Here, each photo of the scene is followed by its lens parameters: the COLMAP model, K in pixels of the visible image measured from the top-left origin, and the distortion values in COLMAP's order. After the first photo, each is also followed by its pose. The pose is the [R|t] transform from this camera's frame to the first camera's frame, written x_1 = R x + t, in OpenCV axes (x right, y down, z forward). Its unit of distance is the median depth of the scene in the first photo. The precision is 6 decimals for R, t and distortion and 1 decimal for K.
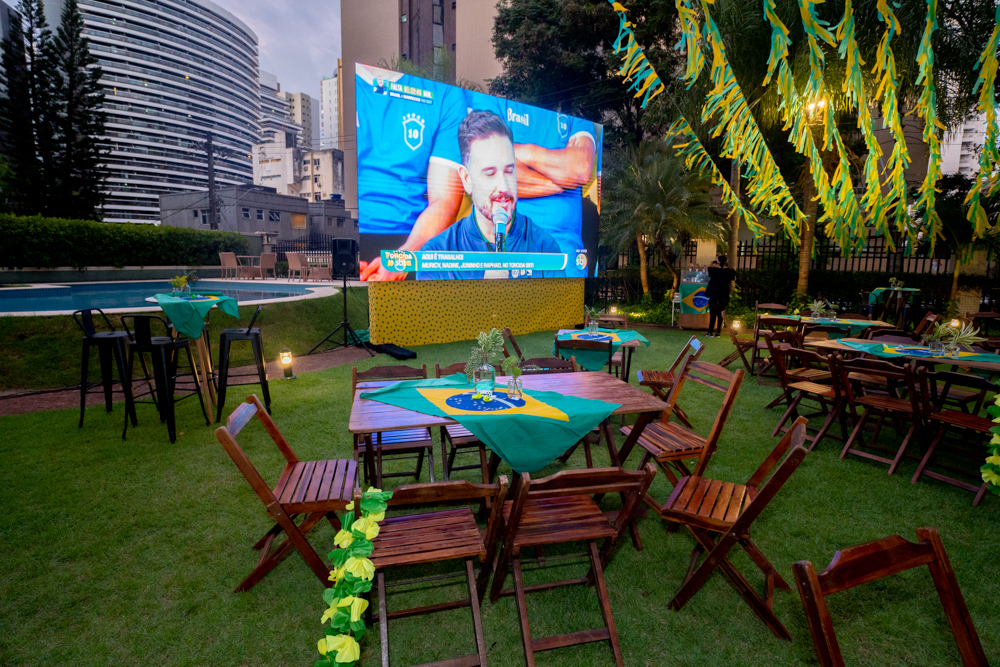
lens RADIAL K [[481.7, 0, 500.0], [0, 481.7, 333.5], [0, 0, 1]] dist [-0.038138, 0.001036]
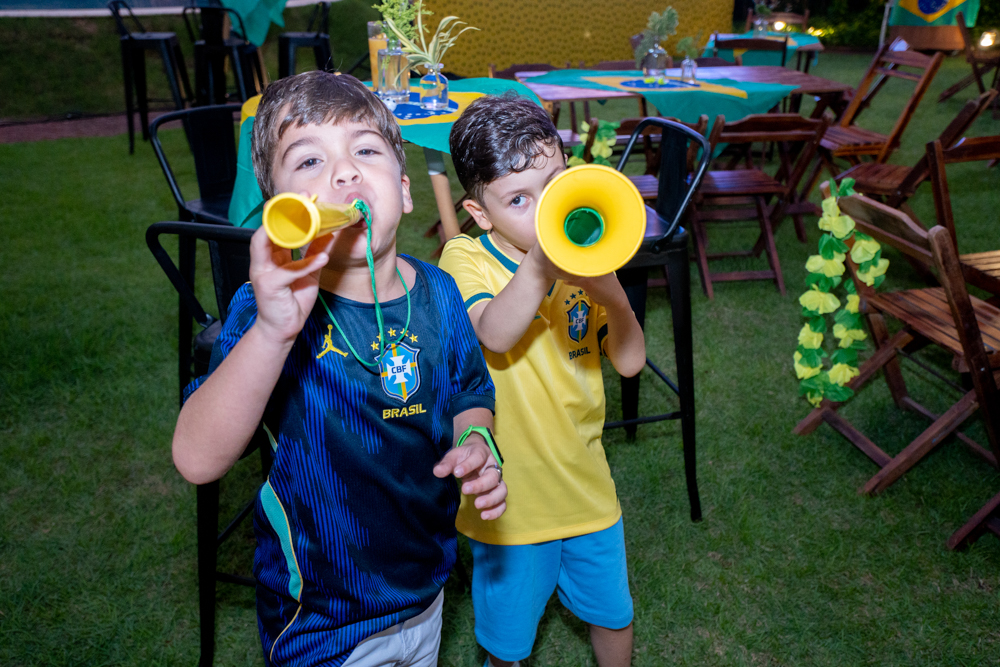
lens RADIAL K [[848.3, 0, 500.0], [0, 848.3, 333.5], [0, 0, 1]] dist [0.029994, 0.003294]
pose [[0.998190, 0.006713, -0.059766, -0.236866], [0.009957, 0.961587, 0.274318, 0.142662], [0.059312, -0.274417, 0.959780, -0.801924]]
